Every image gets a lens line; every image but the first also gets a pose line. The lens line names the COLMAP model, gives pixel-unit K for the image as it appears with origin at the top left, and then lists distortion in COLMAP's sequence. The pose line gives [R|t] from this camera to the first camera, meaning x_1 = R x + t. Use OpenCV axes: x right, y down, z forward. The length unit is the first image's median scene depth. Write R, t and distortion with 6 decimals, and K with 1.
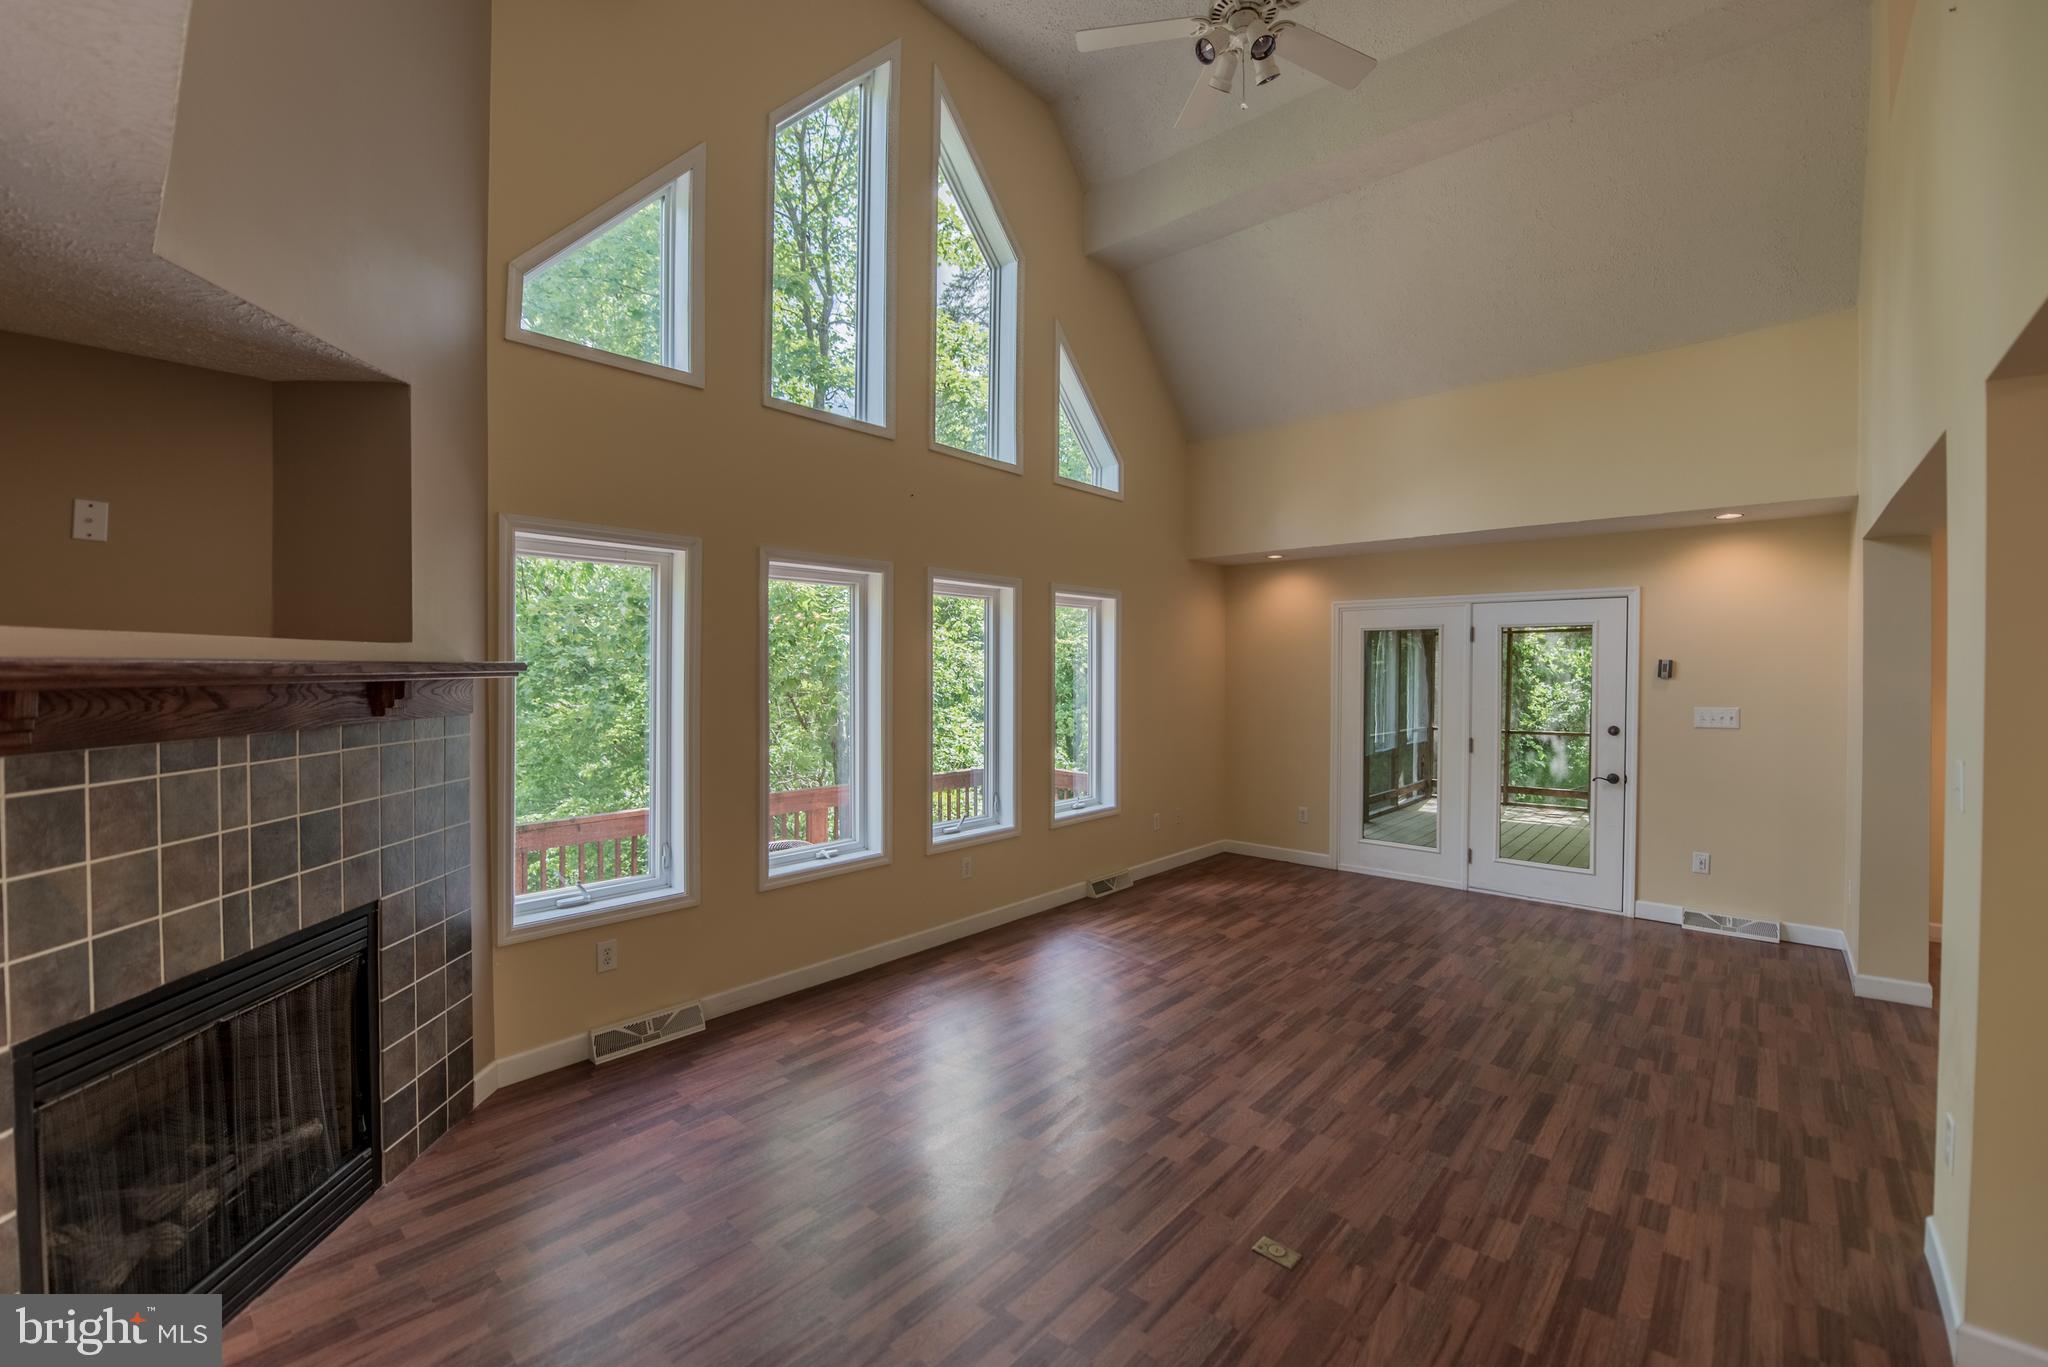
lens RADIAL K [[834.6, 0, 1021.8], [0, 834.6, 680.9], [0, 0, 1]] dist [-0.010843, -0.006977]
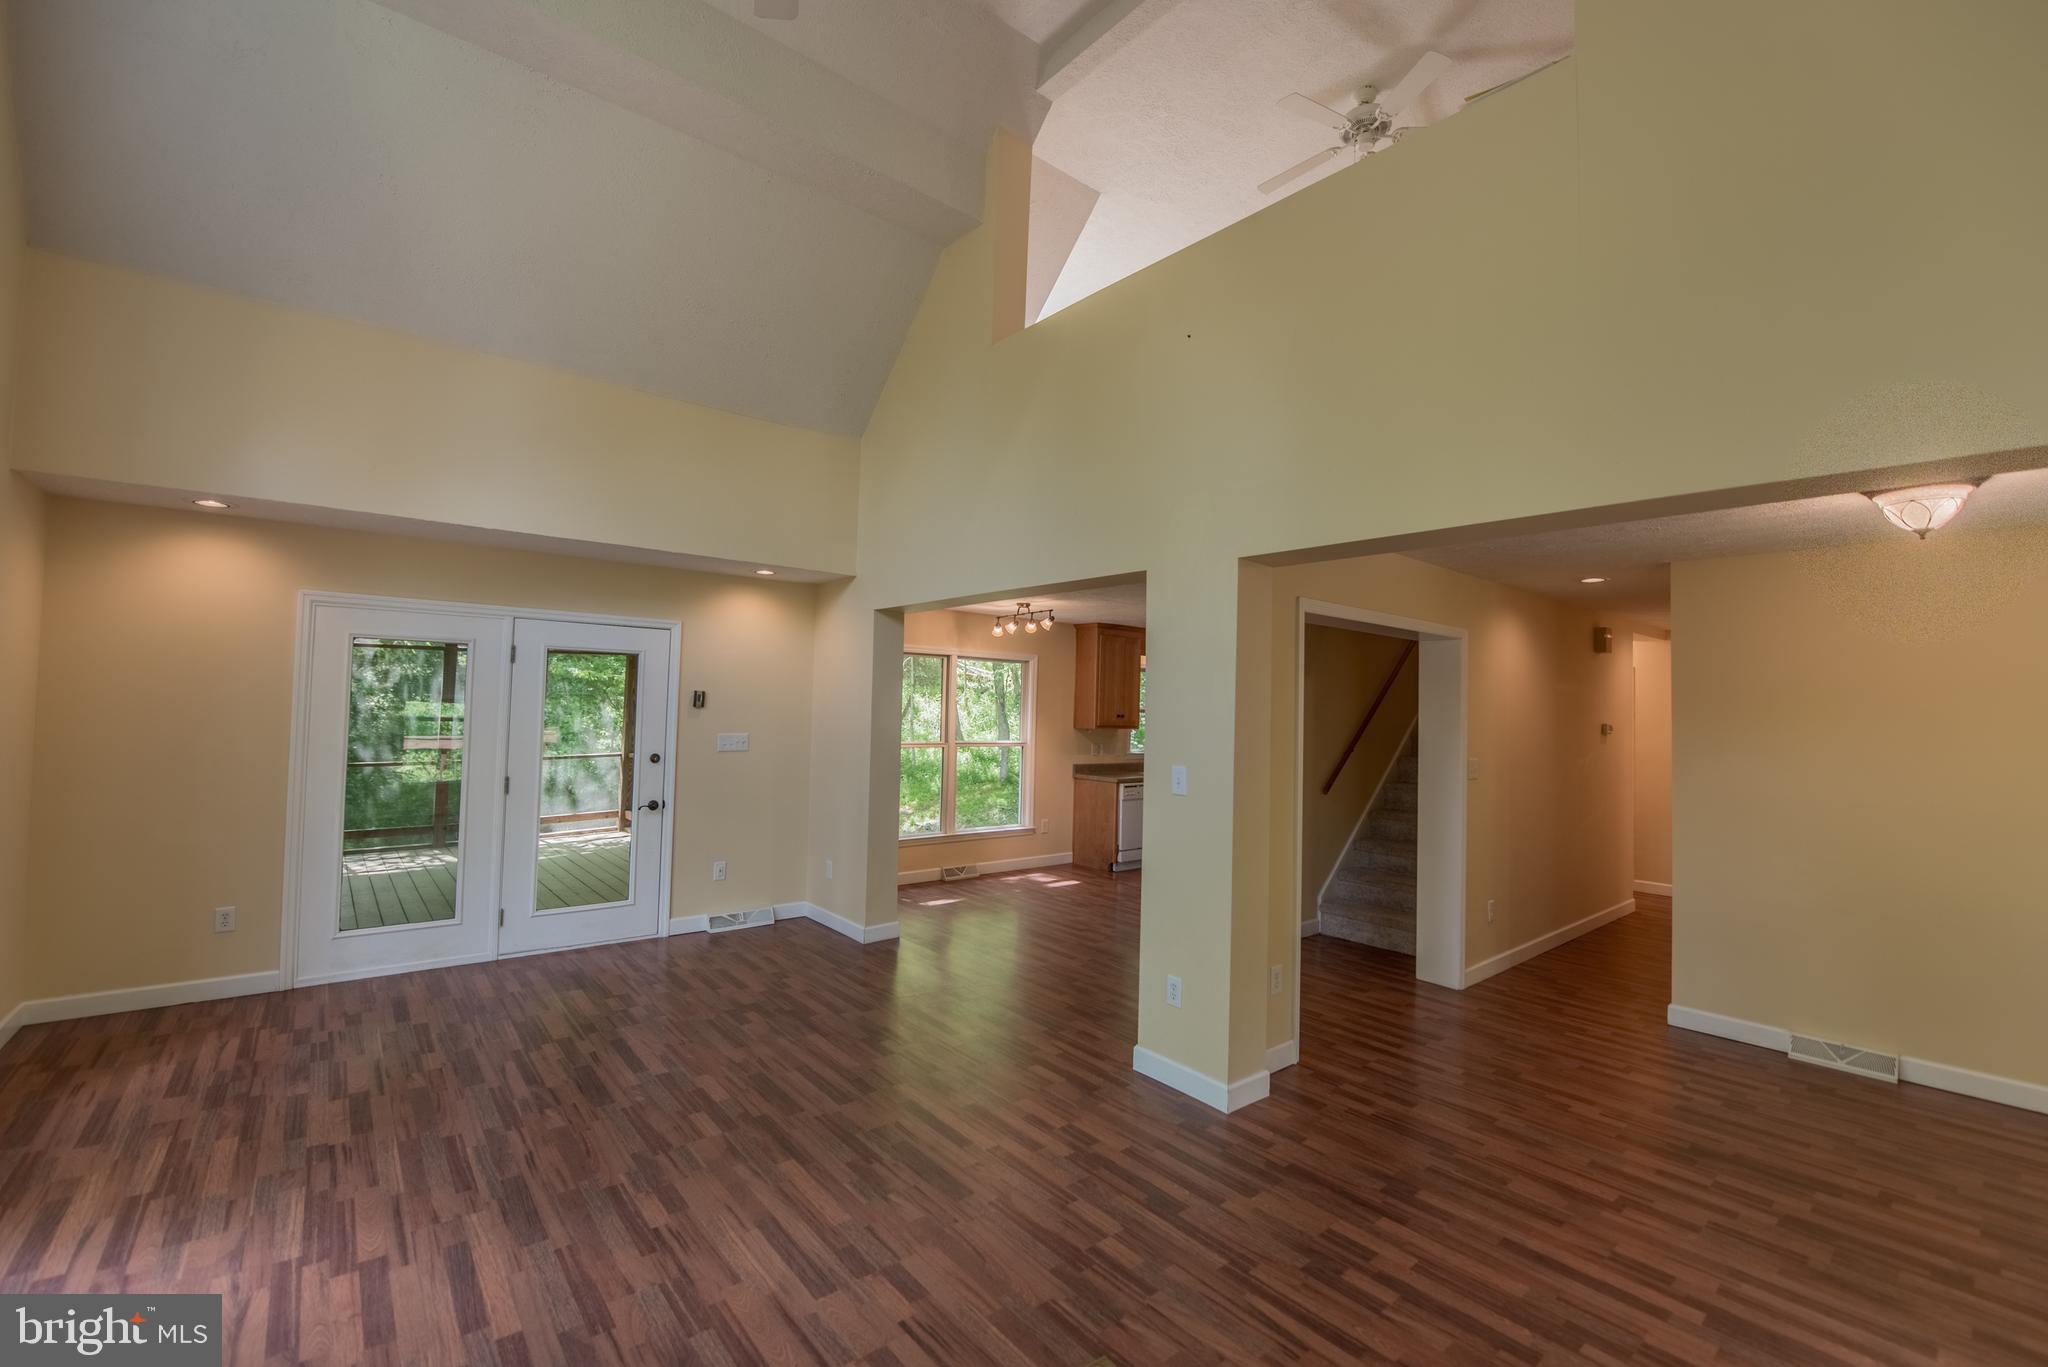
lens RADIAL K [[834.6, 0, 1021.8], [0, 834.6, 680.9], [0, 0, 1]] dist [-0.010843, -0.006977]
pose [[0.143100, 0.037451, 0.988999, -0.262520], [-0.011488, 0.999279, -0.036178, -0.004232], [-0.989642, -0.006184, 0.143427, 0.428487]]
